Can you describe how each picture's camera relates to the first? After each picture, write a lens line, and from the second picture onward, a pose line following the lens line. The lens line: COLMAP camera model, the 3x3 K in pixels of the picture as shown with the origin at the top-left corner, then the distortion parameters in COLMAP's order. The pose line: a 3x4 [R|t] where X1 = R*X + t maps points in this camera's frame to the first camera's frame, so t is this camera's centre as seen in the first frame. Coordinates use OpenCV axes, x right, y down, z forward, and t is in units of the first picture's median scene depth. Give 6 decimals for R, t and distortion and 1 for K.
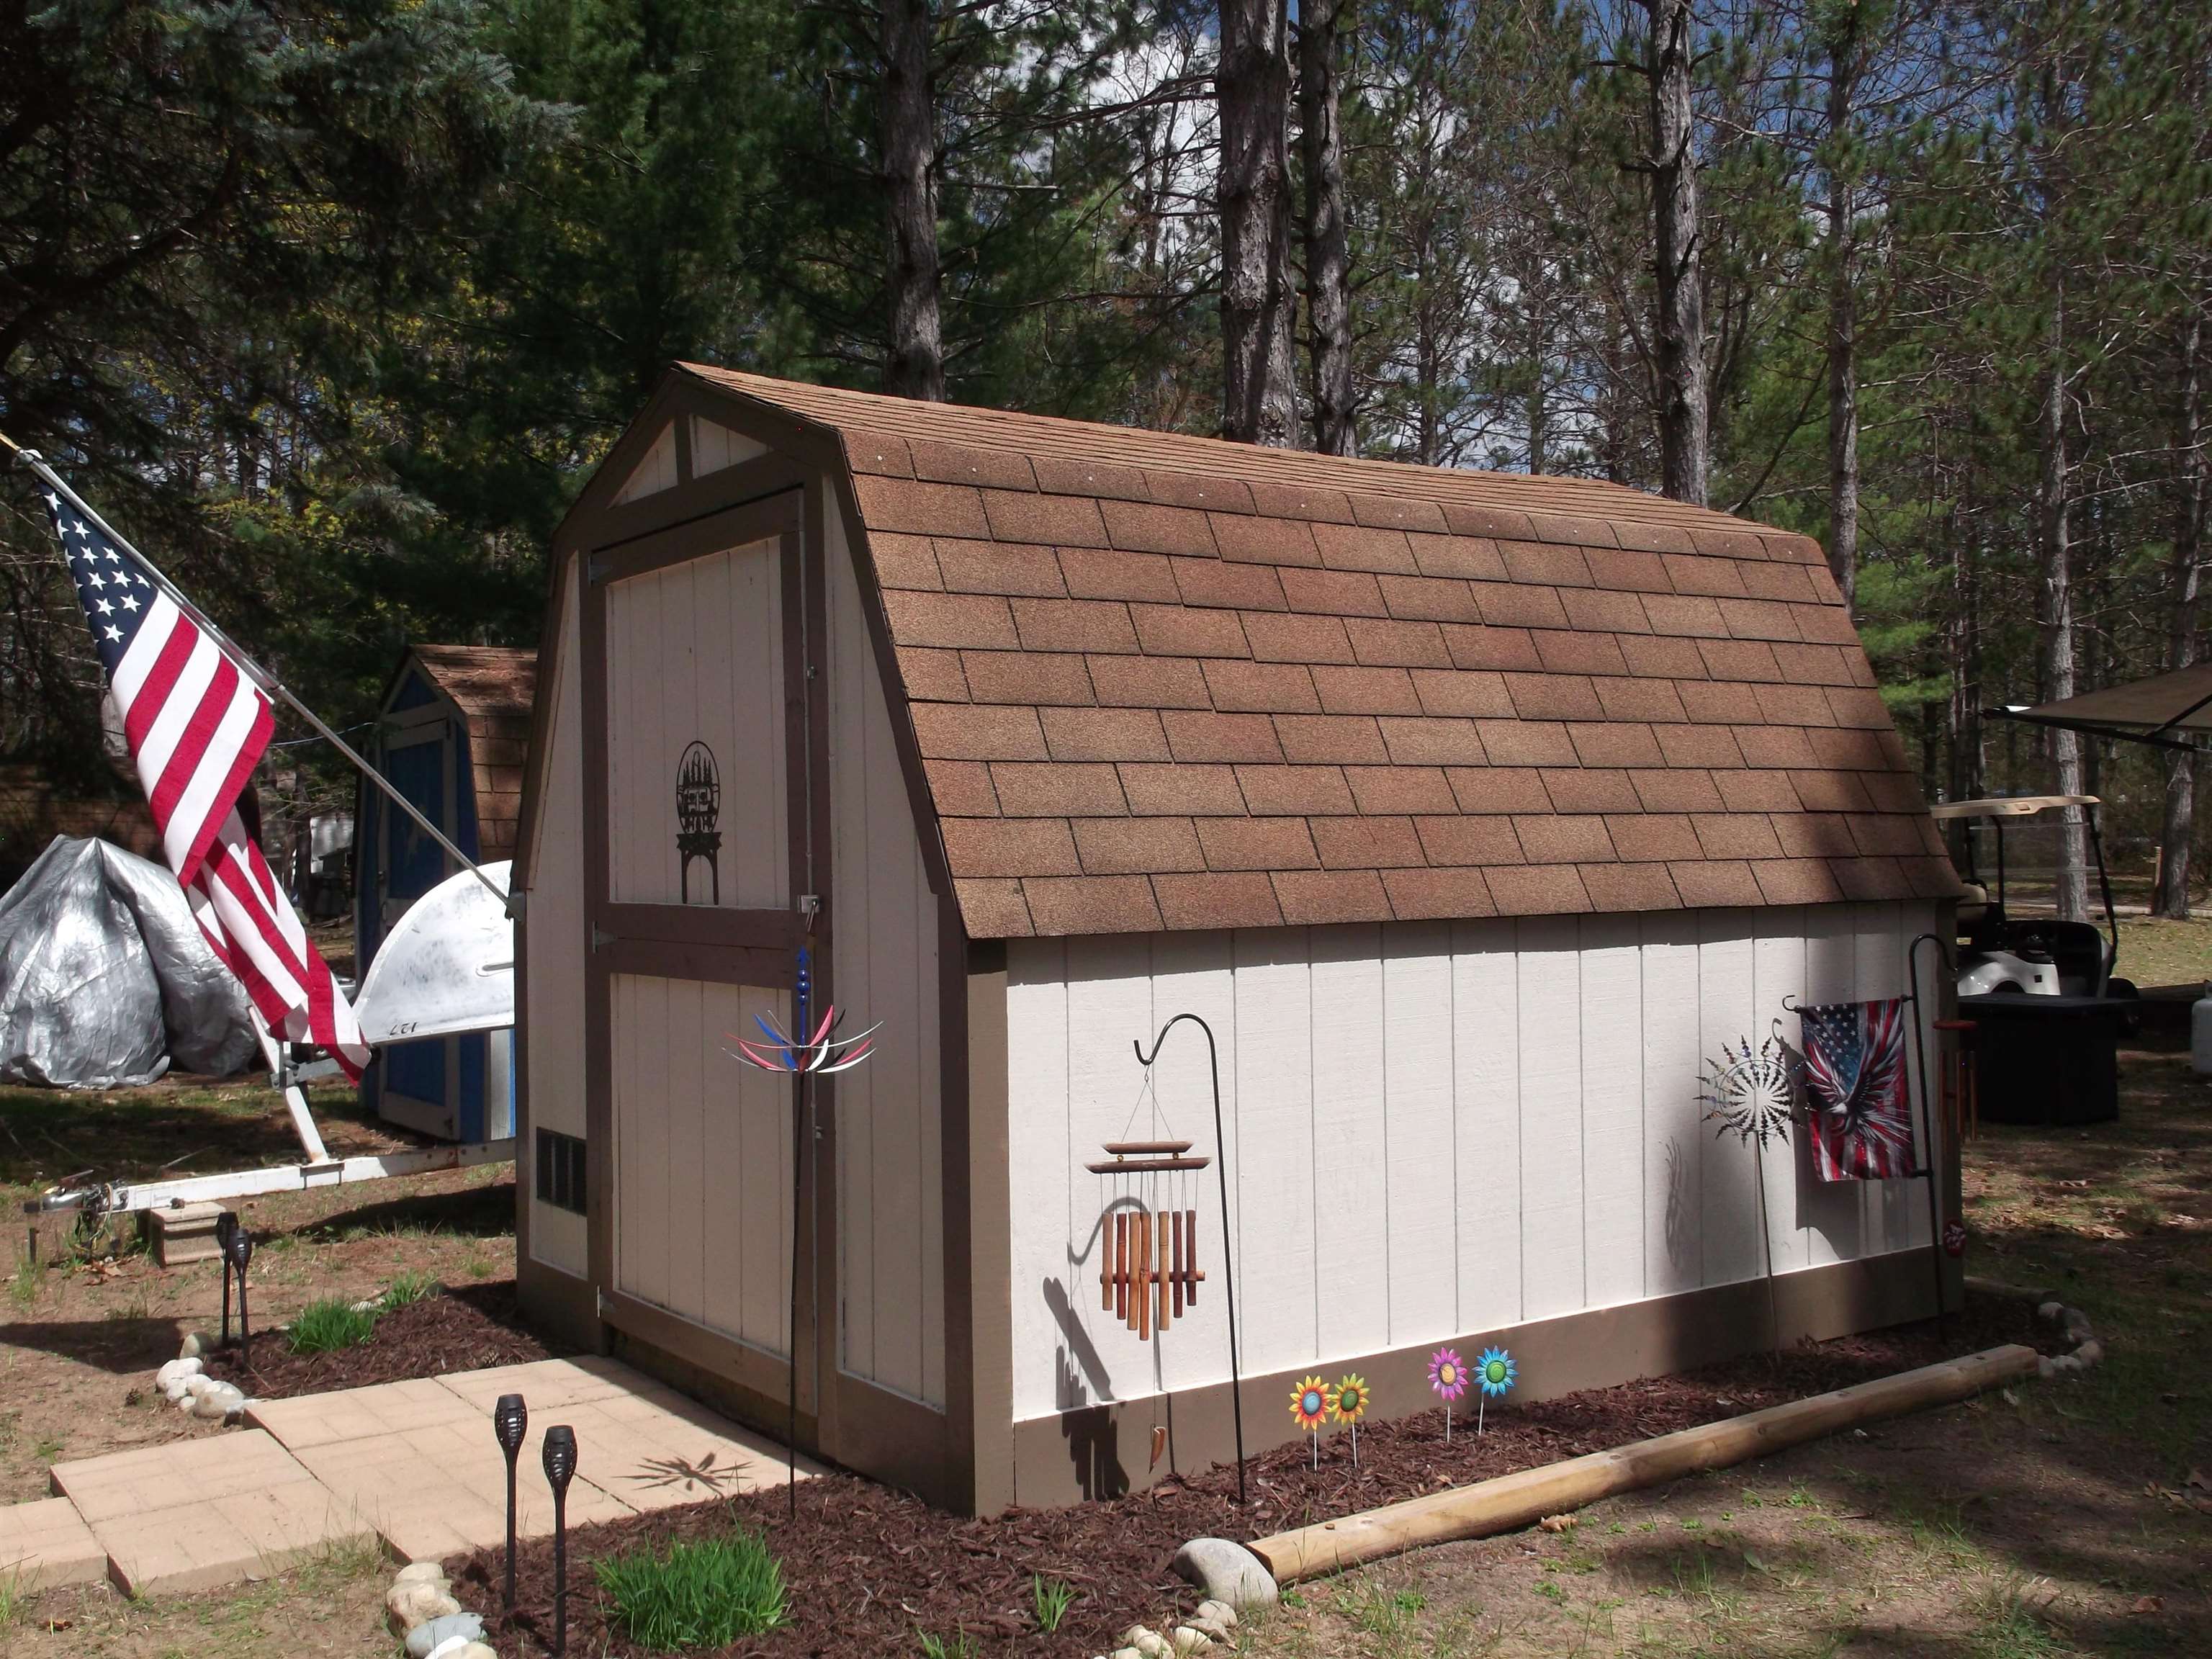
lens RADIAL K [[2160.6, 0, 1097.9], [0, 2160.6, 827.5], [0, 0, 1]] dist [-0.000298, 0.007915]
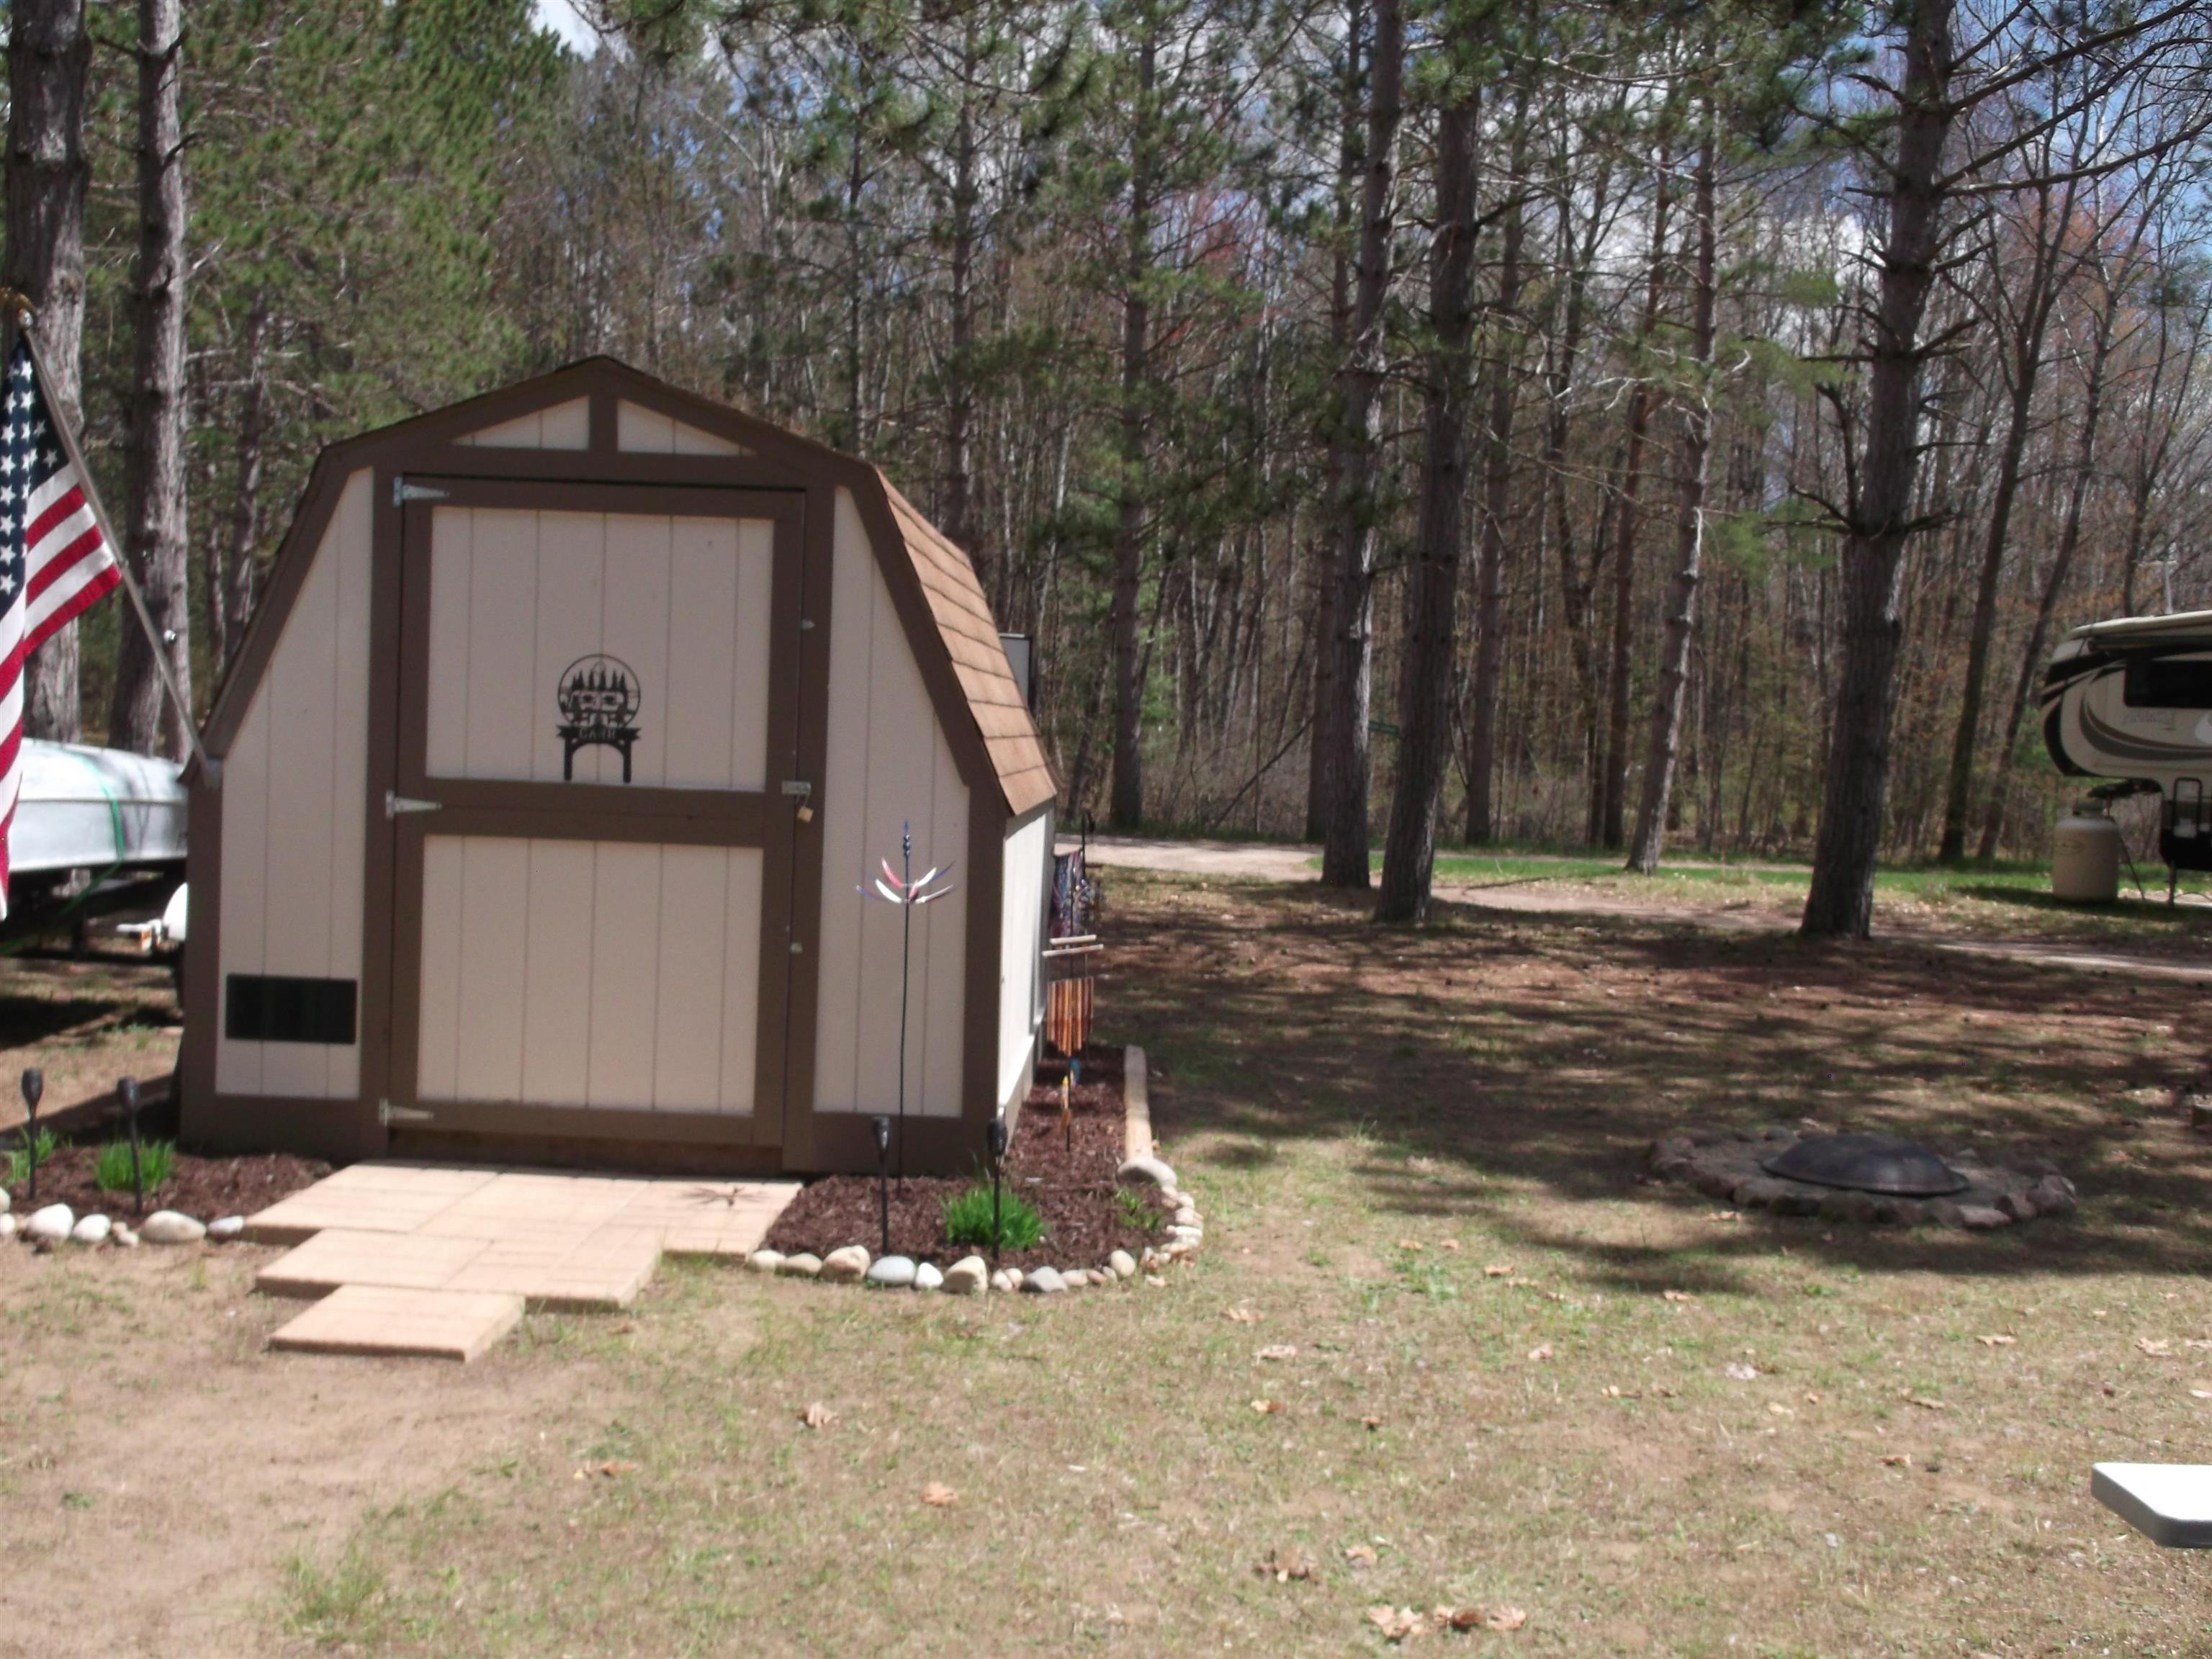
lens RADIAL K [[2160.6, 0, 1097.9], [0, 2160.6, 827.5], [0, 0, 1]] dist [-0.000298, 0.007915]
pose [[0.573798, 0.000855, 0.818997, -1.049629], [-0.056791, 0.997634, 0.038747, -0.004356], [-0.817026, -0.068744, 0.572489, 0.021252]]
